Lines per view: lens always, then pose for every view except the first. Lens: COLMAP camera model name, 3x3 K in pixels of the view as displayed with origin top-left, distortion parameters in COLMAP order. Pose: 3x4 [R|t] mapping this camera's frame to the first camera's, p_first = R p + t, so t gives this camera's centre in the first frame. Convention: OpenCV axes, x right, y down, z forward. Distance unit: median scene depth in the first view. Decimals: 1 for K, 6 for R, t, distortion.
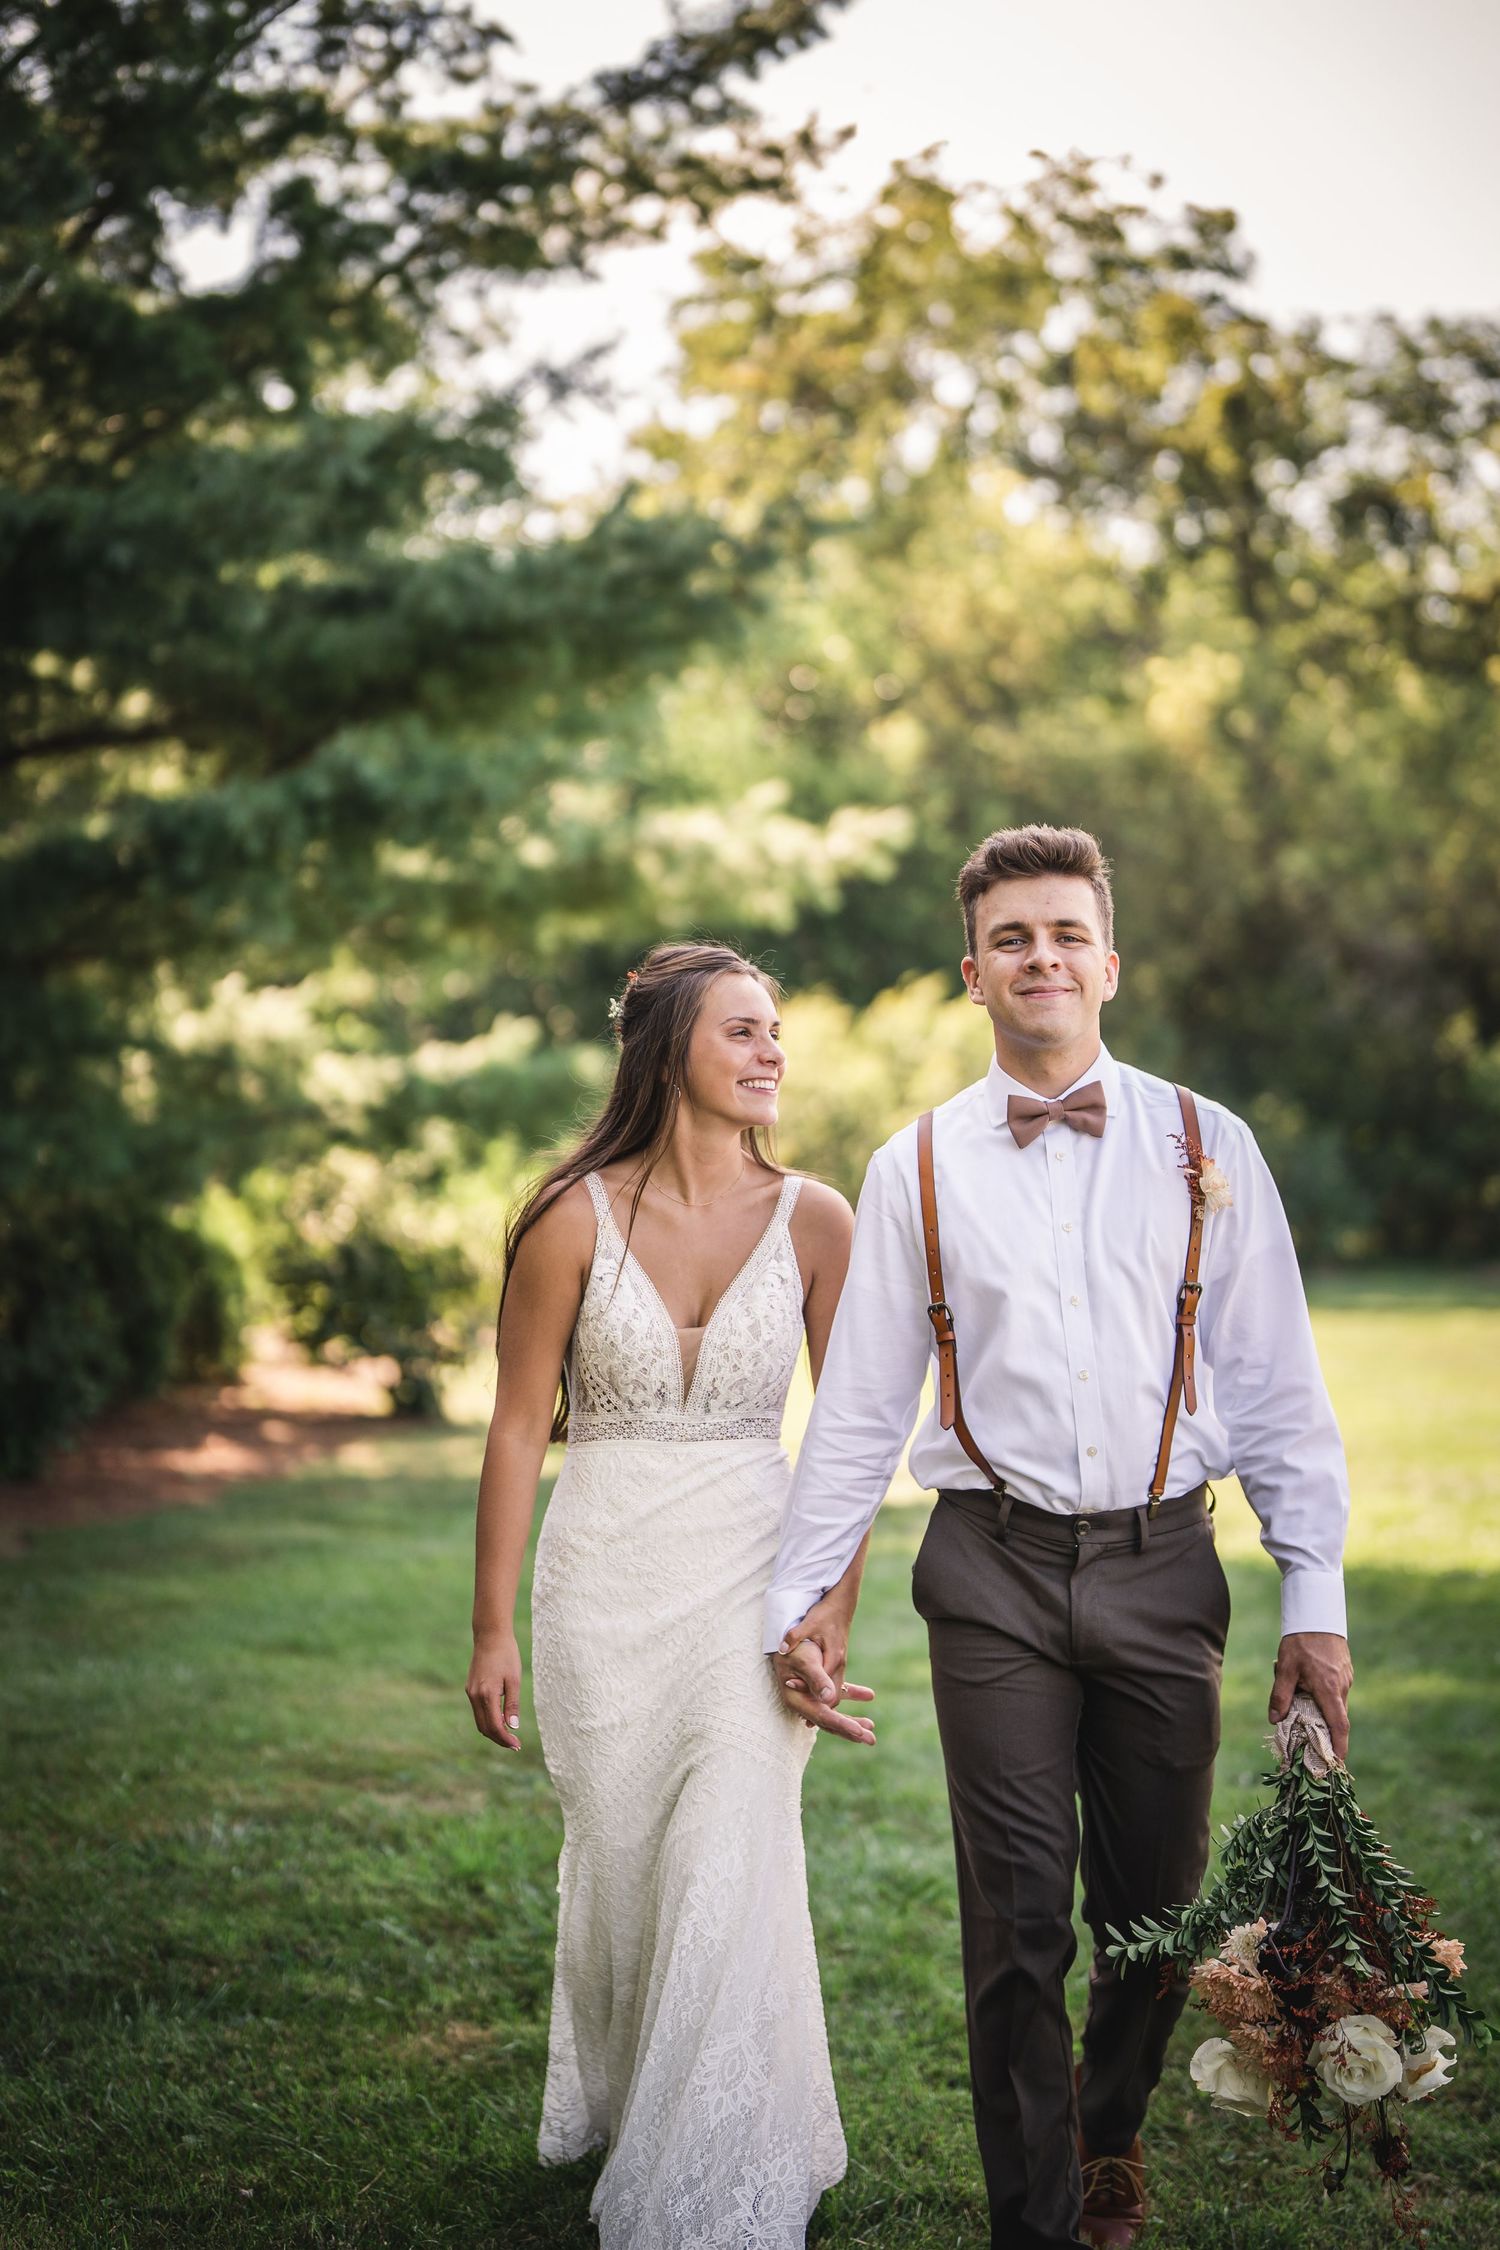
lens RADIAL K [[3899.9, 0, 750.0], [0, 3899.9, 1125.0], [0, 0, 1]] dist [0.025106, 0.002188]
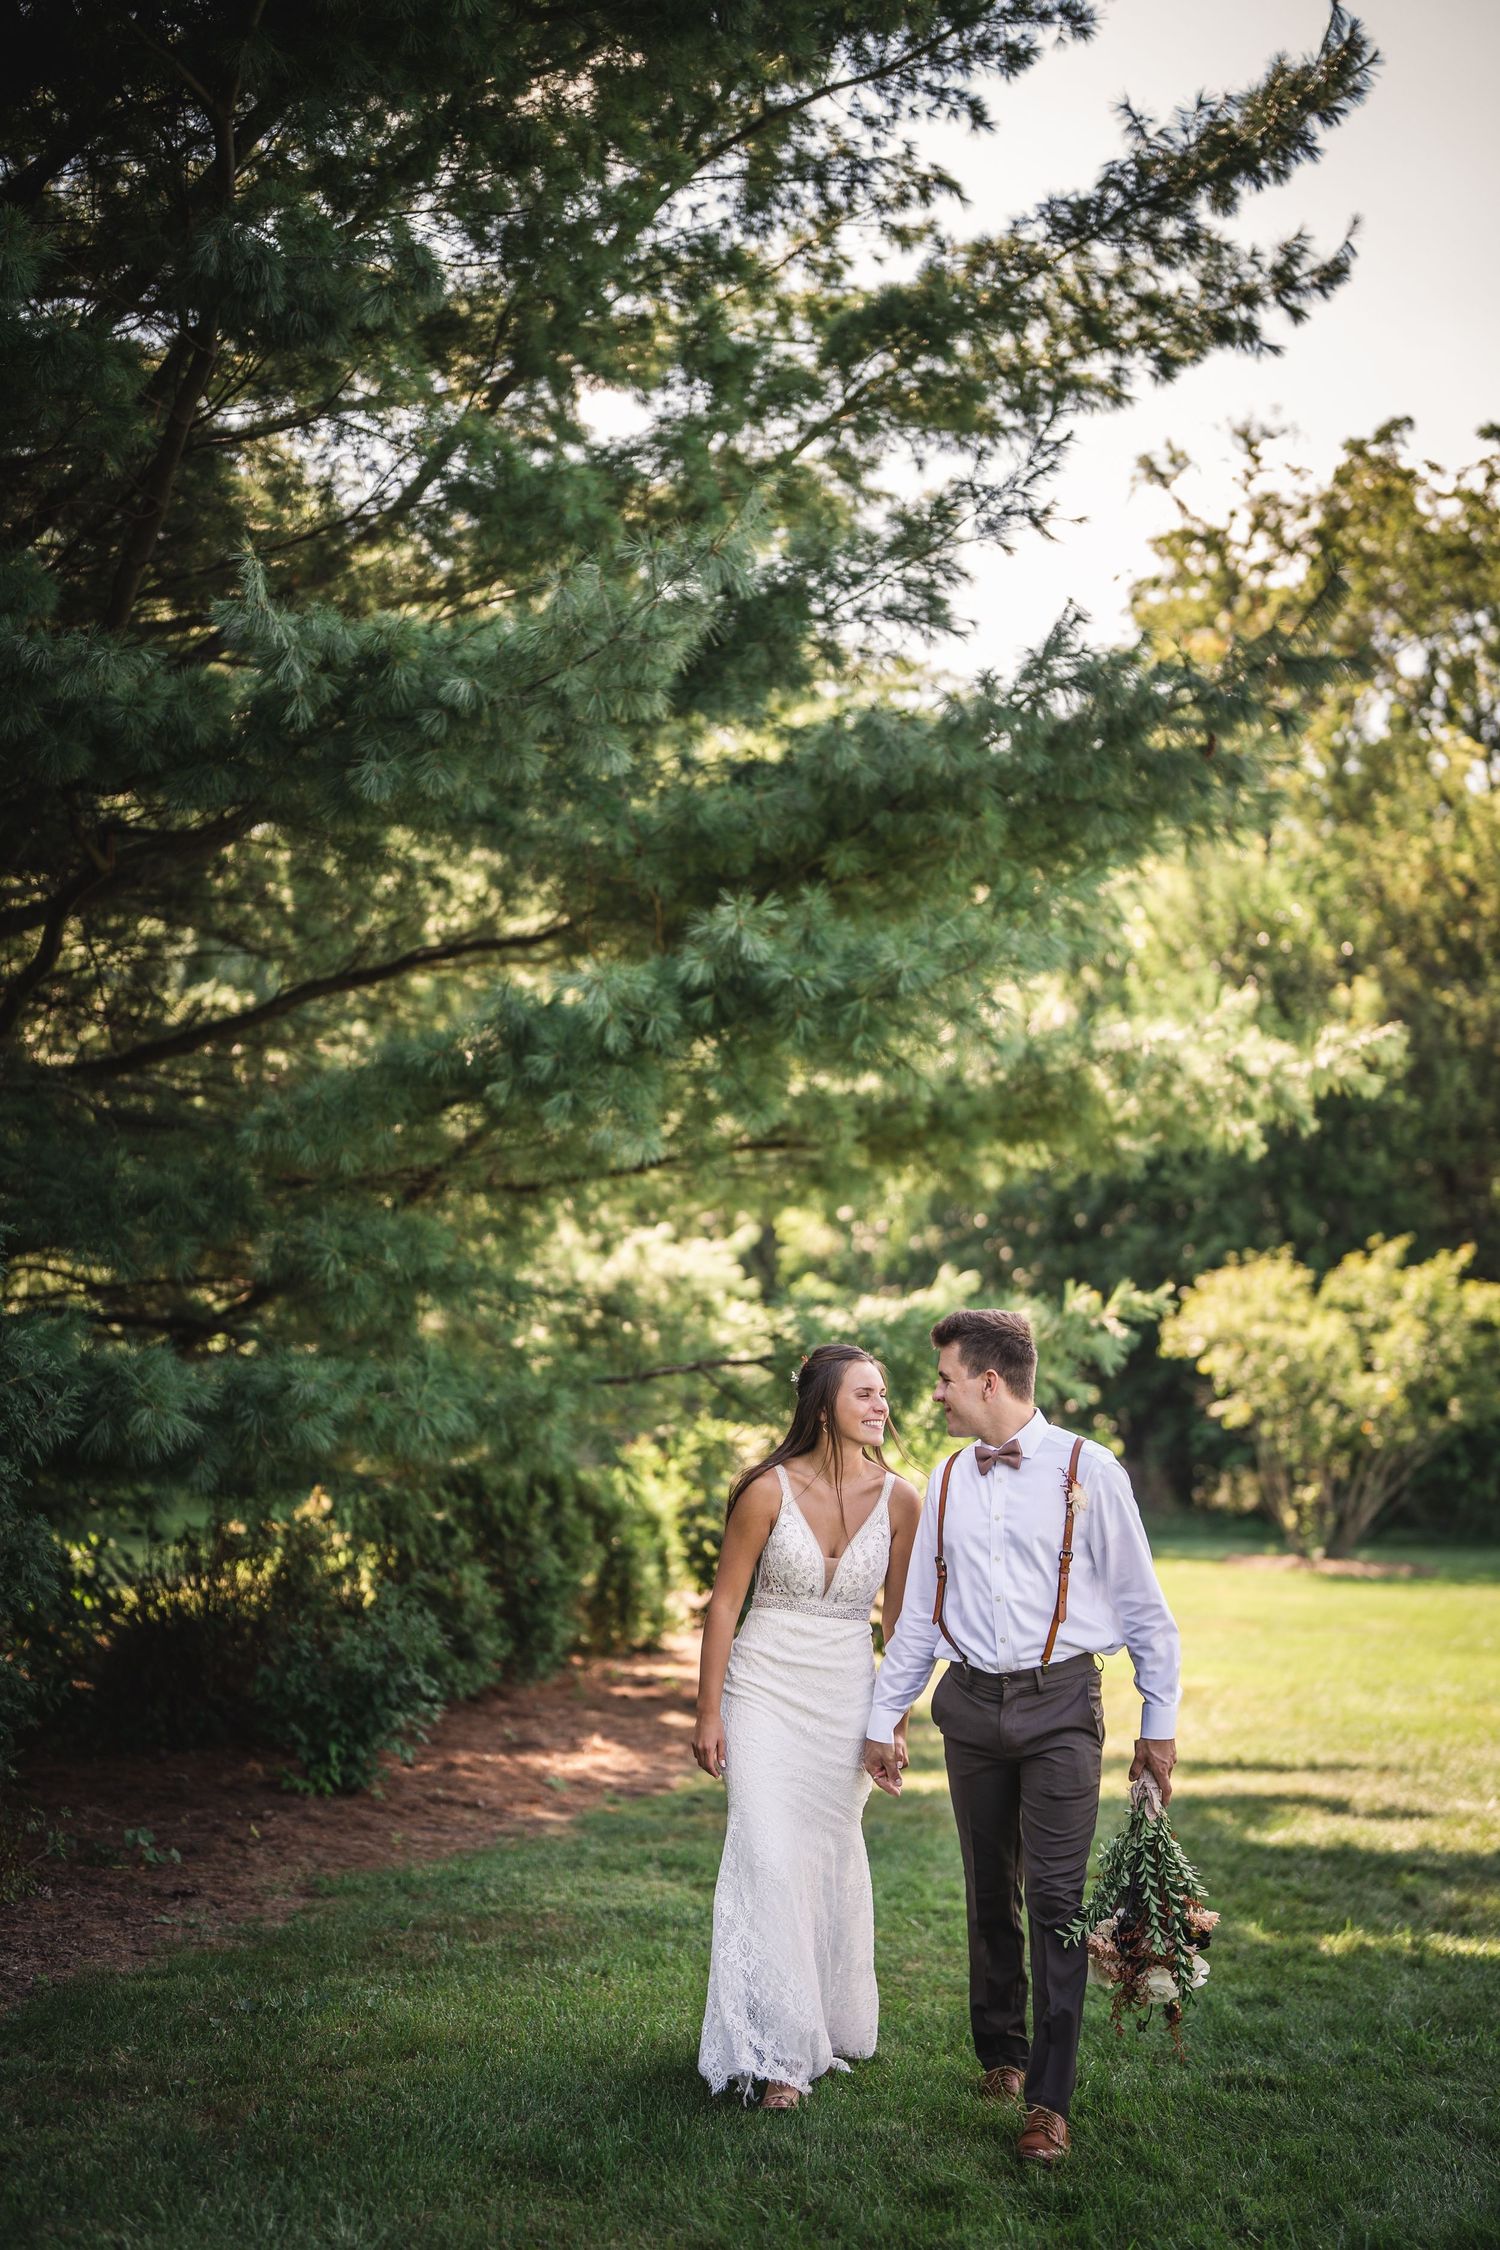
lens RADIAL K [[3242.2, 0, 752.6], [0, 3242.2, 1306.5], [0, 0, 1]] dist [0.003554, 0.520572]
pose [[0.990231, 0.001433, -0.139428, -0.001542], [-0.004632, 0.999733, -0.022622, 0.000839], [0.139359, 0.023047, 0.989974, 0.252594]]
